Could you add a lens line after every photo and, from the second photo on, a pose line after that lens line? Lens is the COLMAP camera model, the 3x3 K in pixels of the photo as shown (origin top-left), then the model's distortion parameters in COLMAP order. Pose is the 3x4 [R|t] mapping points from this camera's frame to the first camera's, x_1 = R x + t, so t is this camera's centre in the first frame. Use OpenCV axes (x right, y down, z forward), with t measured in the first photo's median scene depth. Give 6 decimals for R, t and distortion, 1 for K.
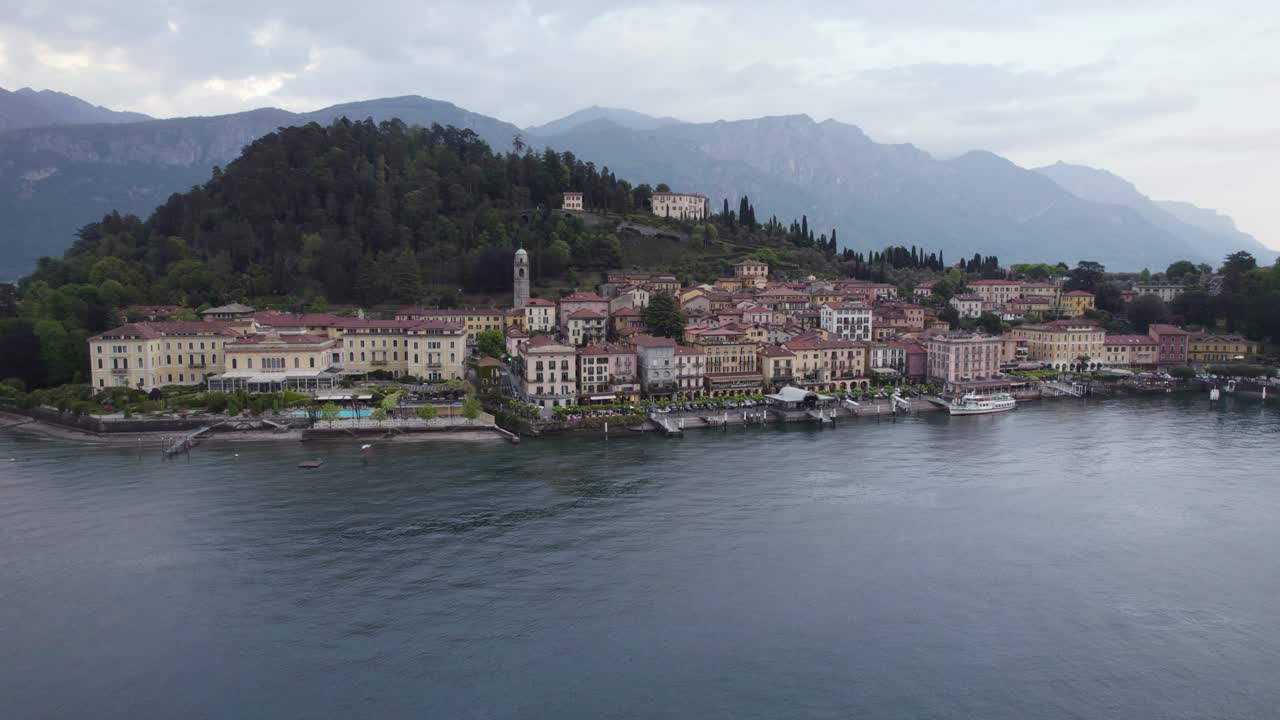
lens RADIAL K [[910.4, 0, 729.9], [0, 910.4, 361.2], [0, 0, 1]] dist [-0.069843, 0.060151]
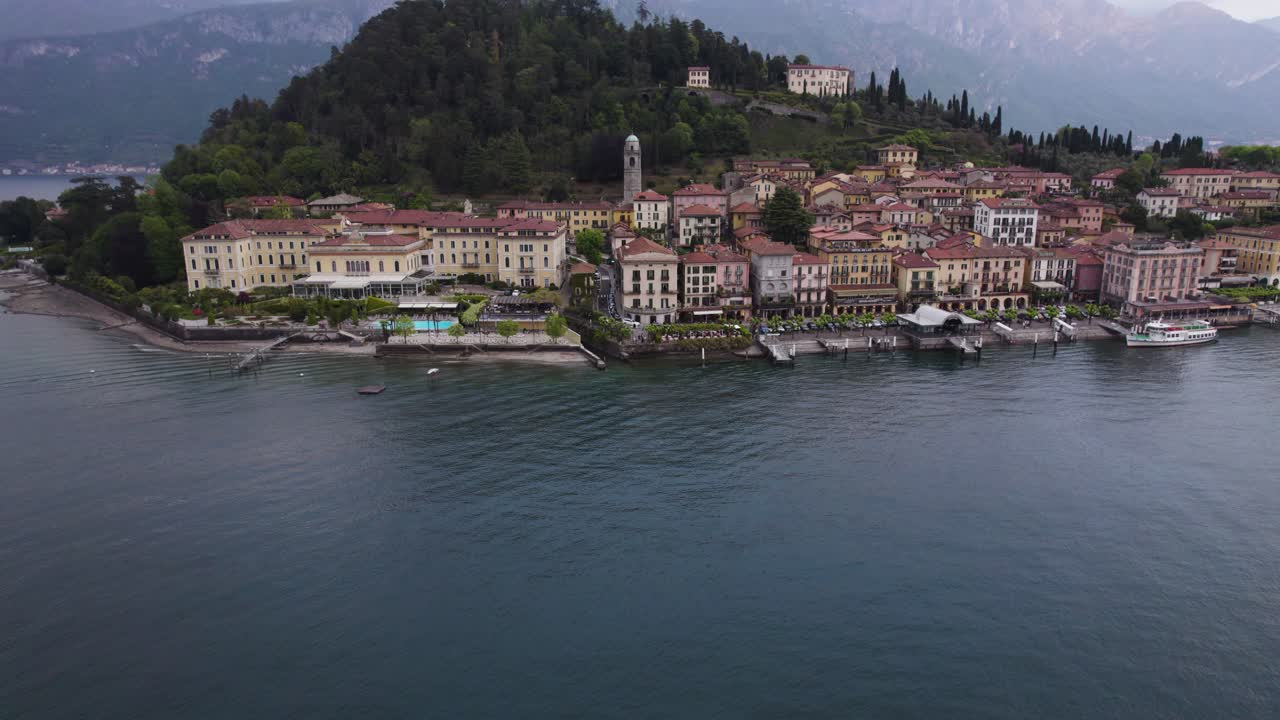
lens RADIAL K [[898.8, 0, 672.9], [0, 898.8, 380.8], [0, 0, 1]] dist [-0.069812, 0.072456]
pose [[0.974142, 0.058442, -0.218249, 0.017022], [-0.022365, 0.986166, 0.164246, -0.029738], [0.224829, -0.155118, 0.961972, 0.115981]]
